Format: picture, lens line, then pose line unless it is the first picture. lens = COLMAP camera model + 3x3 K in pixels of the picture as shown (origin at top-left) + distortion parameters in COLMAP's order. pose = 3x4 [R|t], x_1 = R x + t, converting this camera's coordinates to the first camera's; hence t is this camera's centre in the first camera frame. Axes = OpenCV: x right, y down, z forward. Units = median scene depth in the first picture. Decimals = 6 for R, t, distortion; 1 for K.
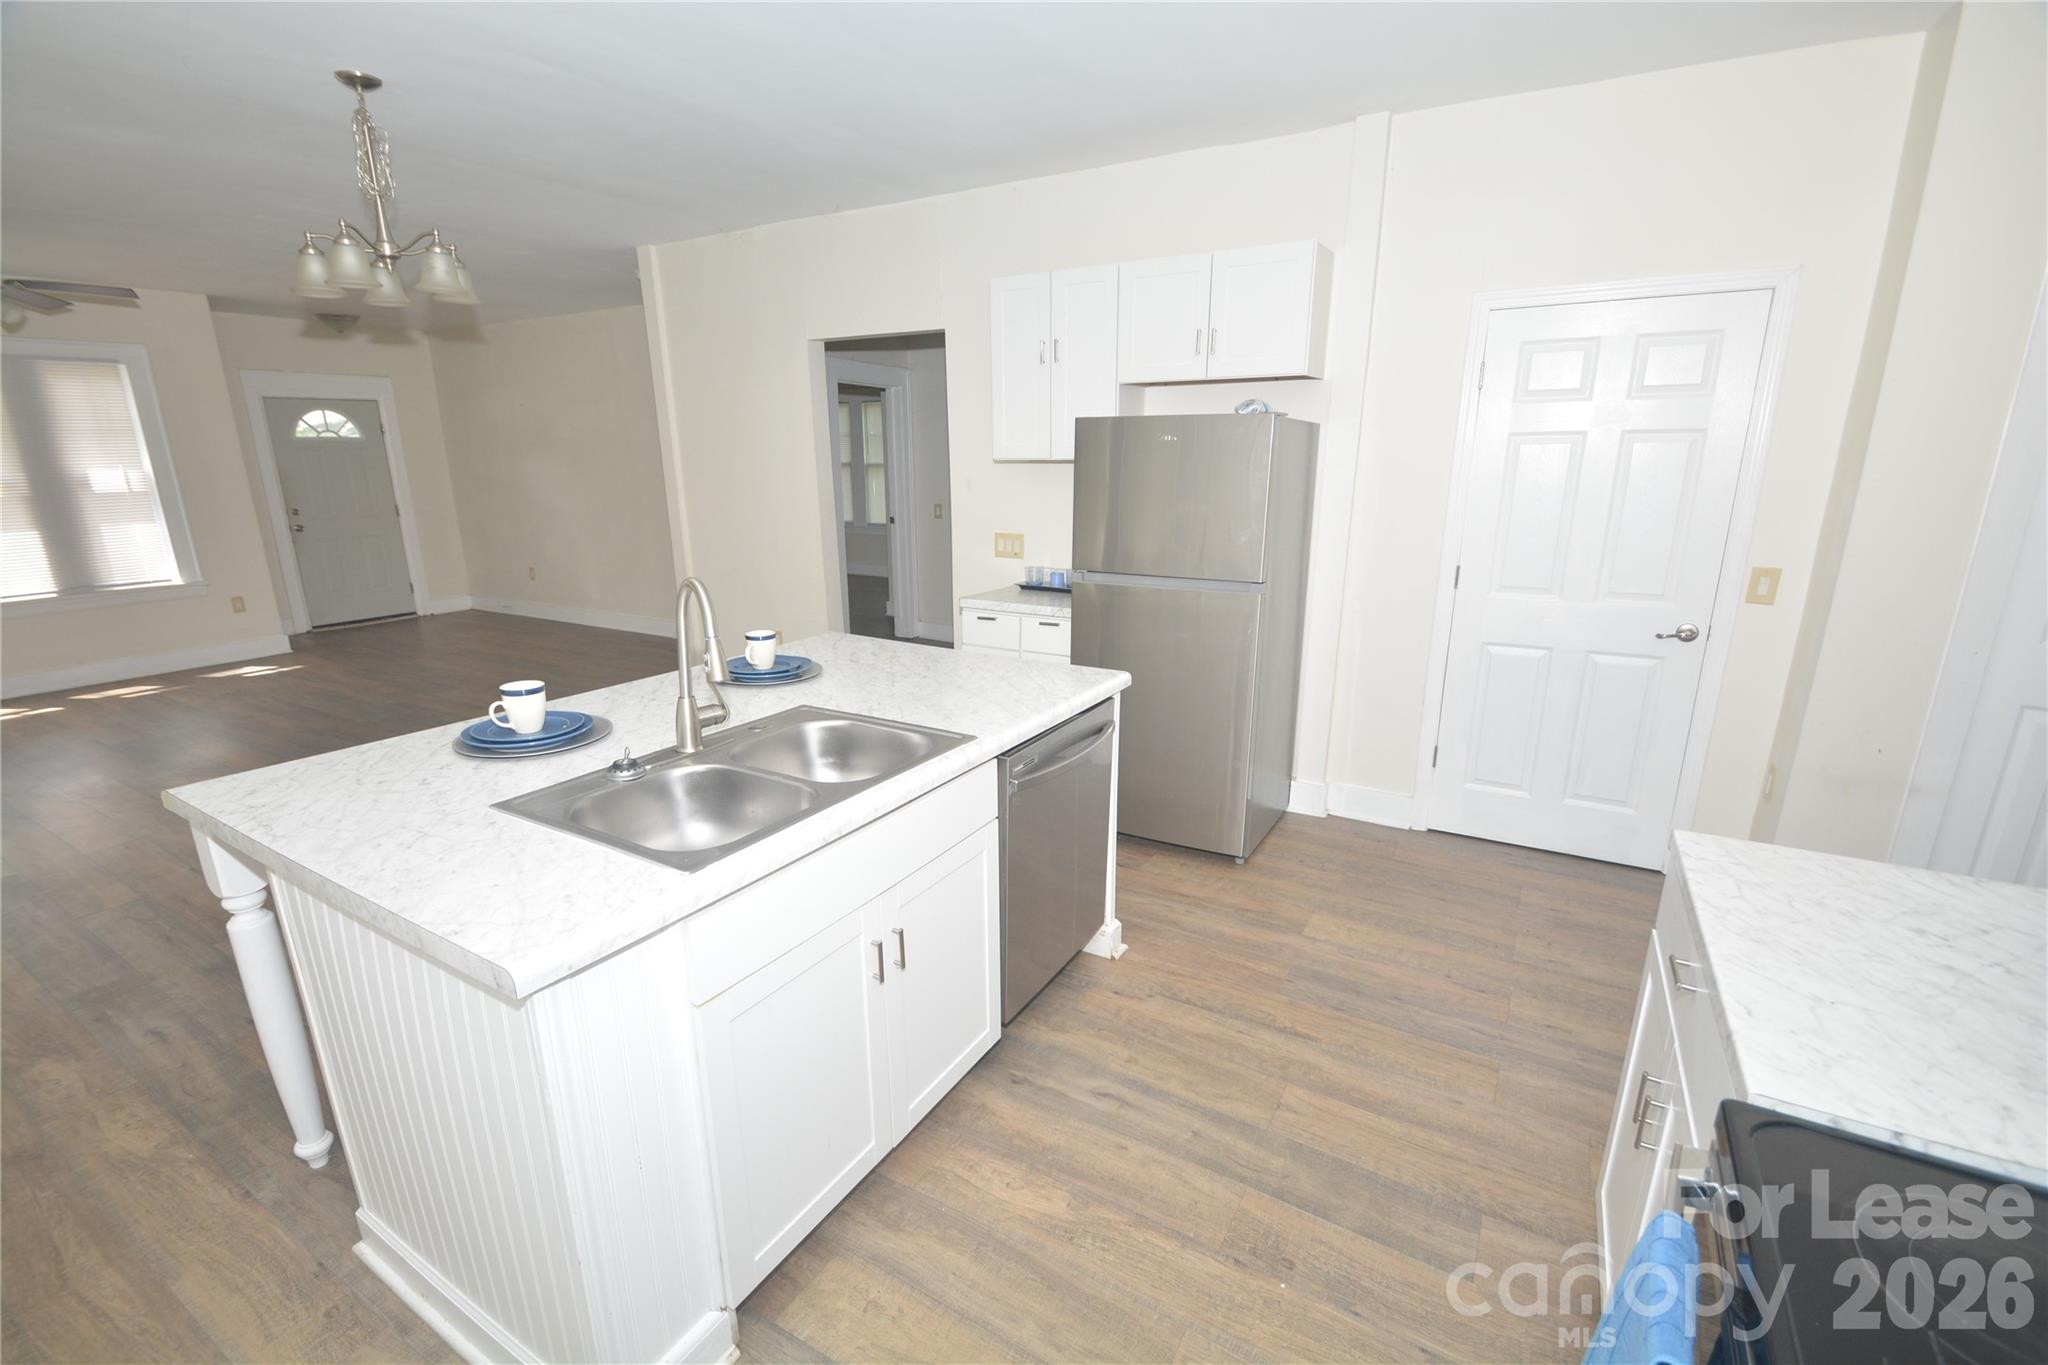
lens RADIAL K [[892.9, 0, 1013.7], [0, 892.9, 701.5], [0, 0, 1]] dist [0.002442, -0.011184]
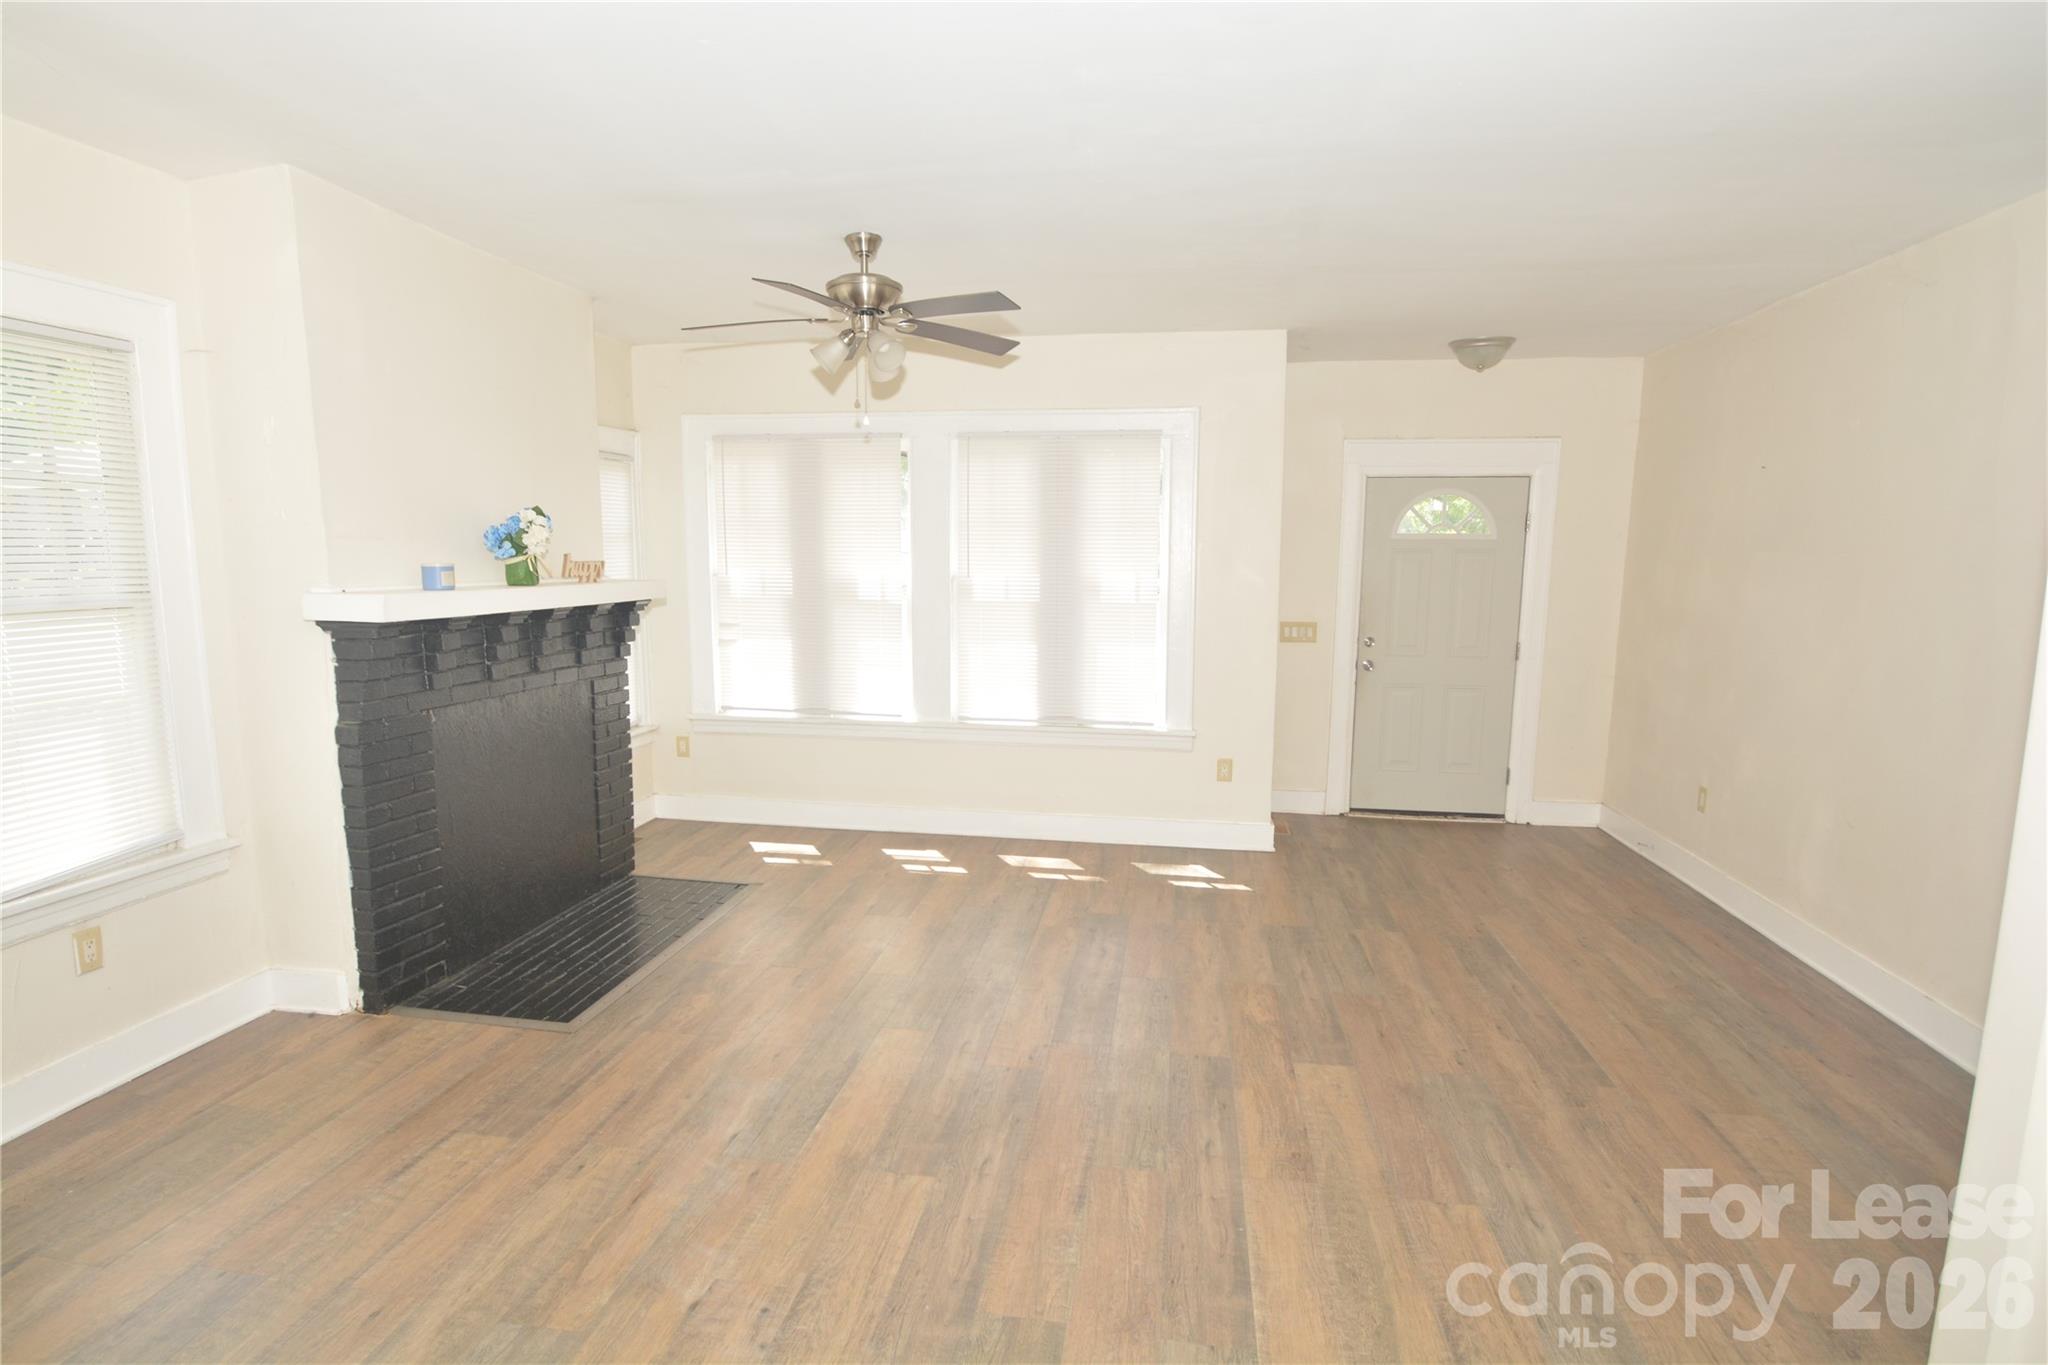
lens RADIAL K [[1049.7, 0, 1013.3], [0, 1049.7, 700.8], [0, 0, 1]] dist [-0.017414, 0.000999]
pose [[0.365061, 0.134611, -0.921200, -0.205979], [-0.256652, 0.965700, 0.039405, -0.160500], [0.894908, 0.222043, 0.387088, 0.562127]]
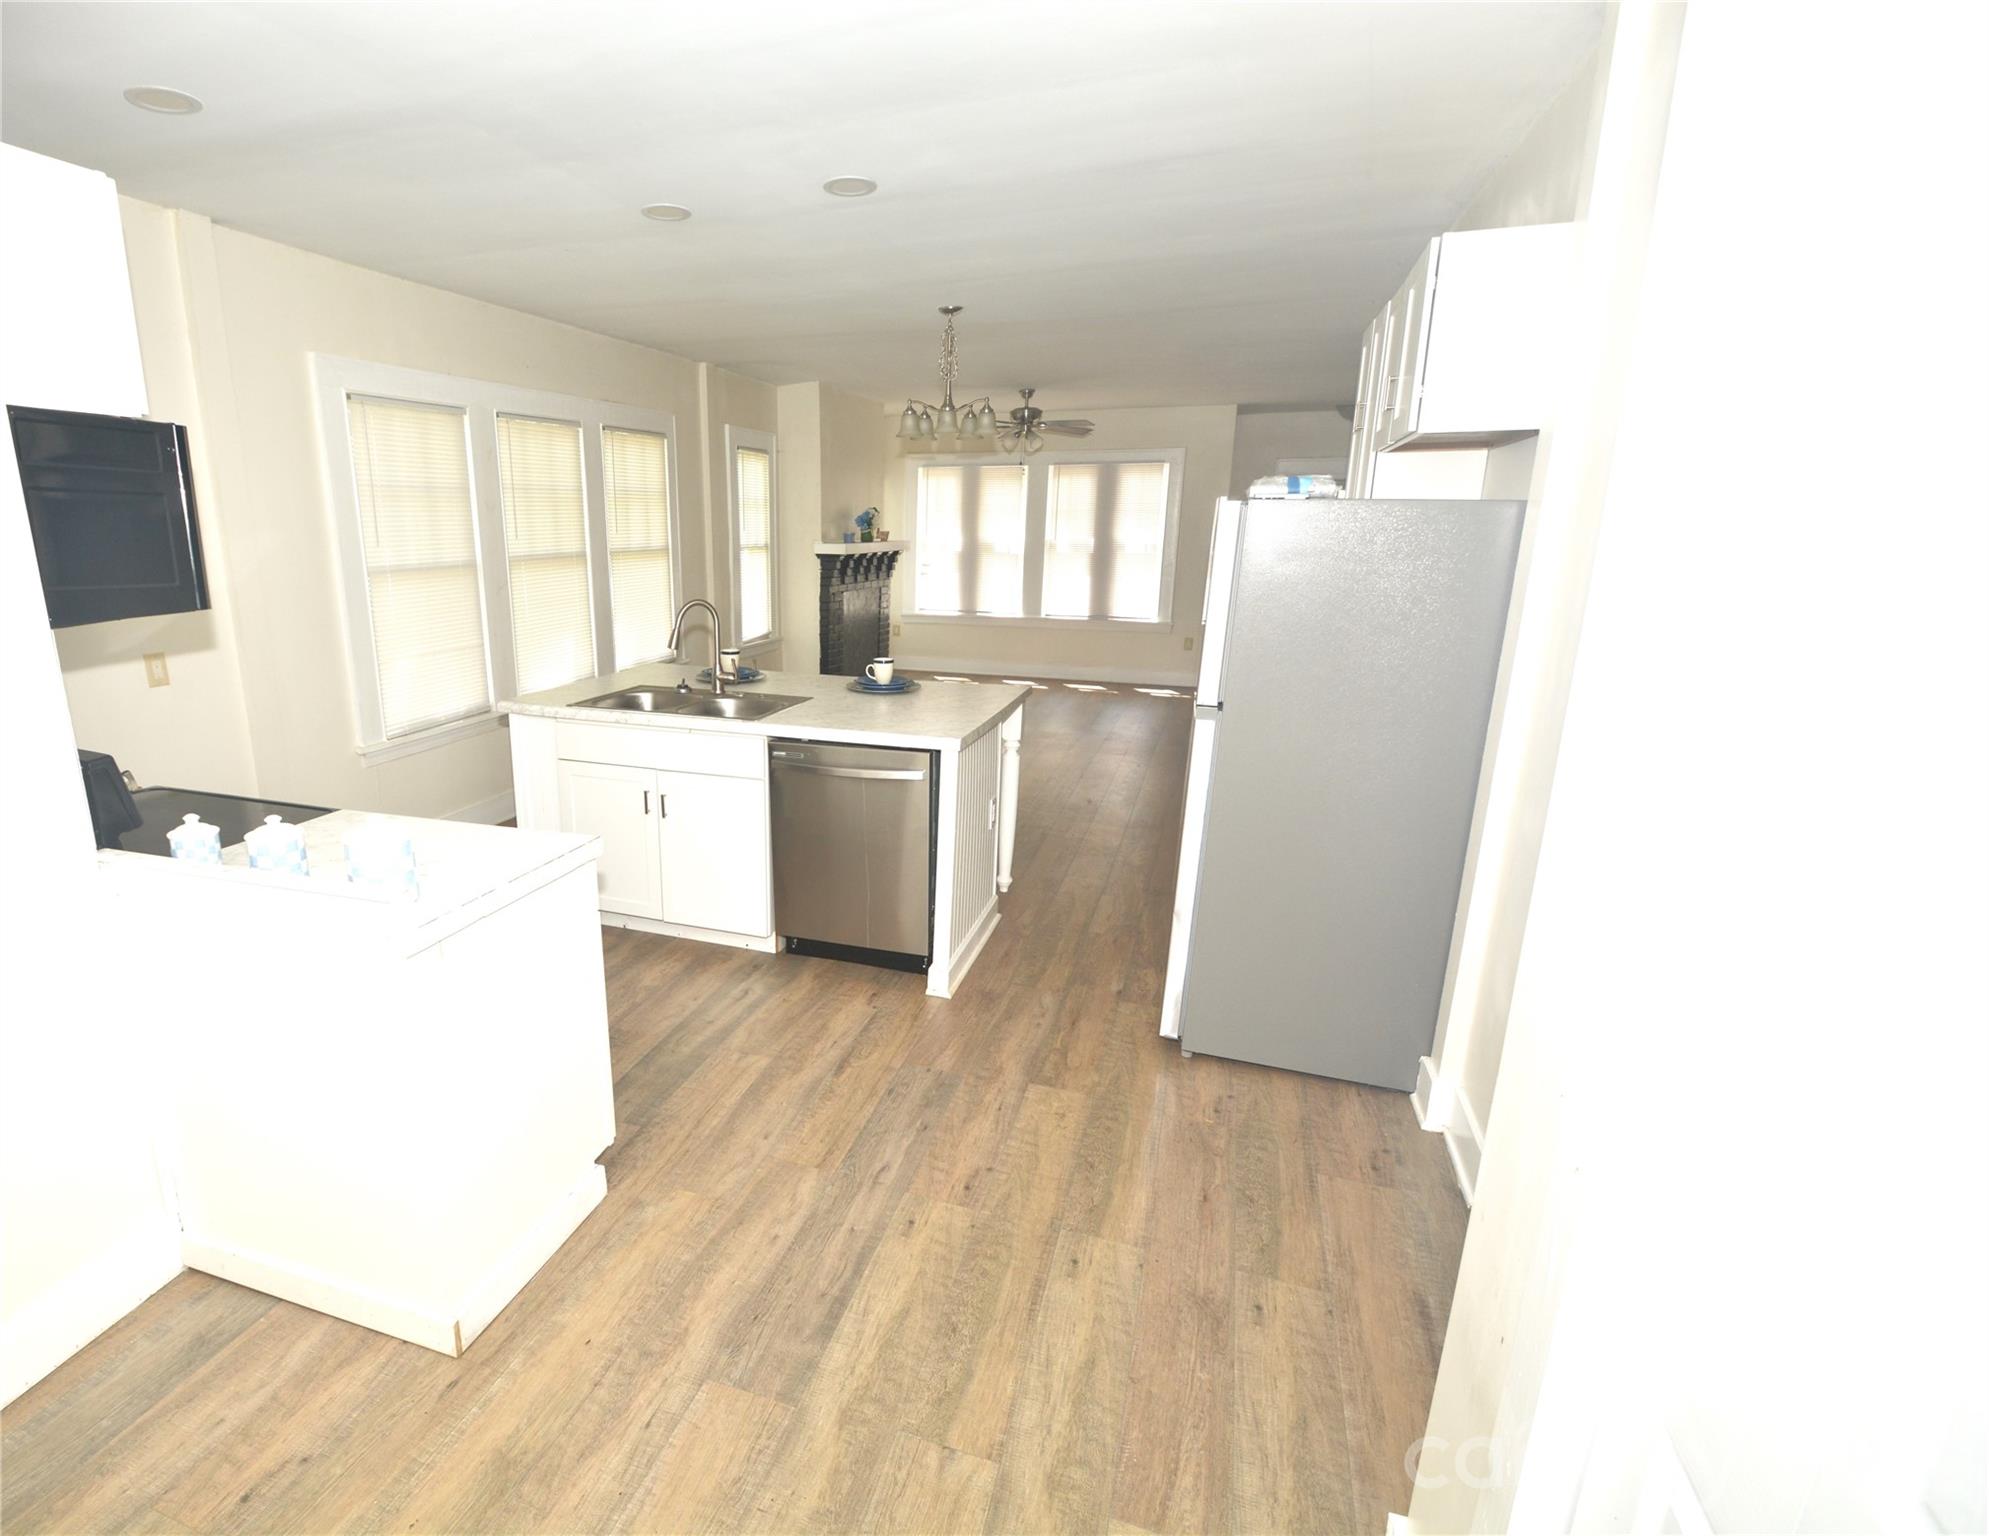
lens RADIAL K [[1020.8, 0, 821.4], [0, 1020.8, 779.9], [0, 0, 1]] dist [0.001021, 0.000377]
pose [[0.157099, 0.242507, -0.957345, 0.537528], [-0.266710, 0.943781, 0.195304, -0.075319], [0.950887, 0.224652, 0.212946, 0.236827]]
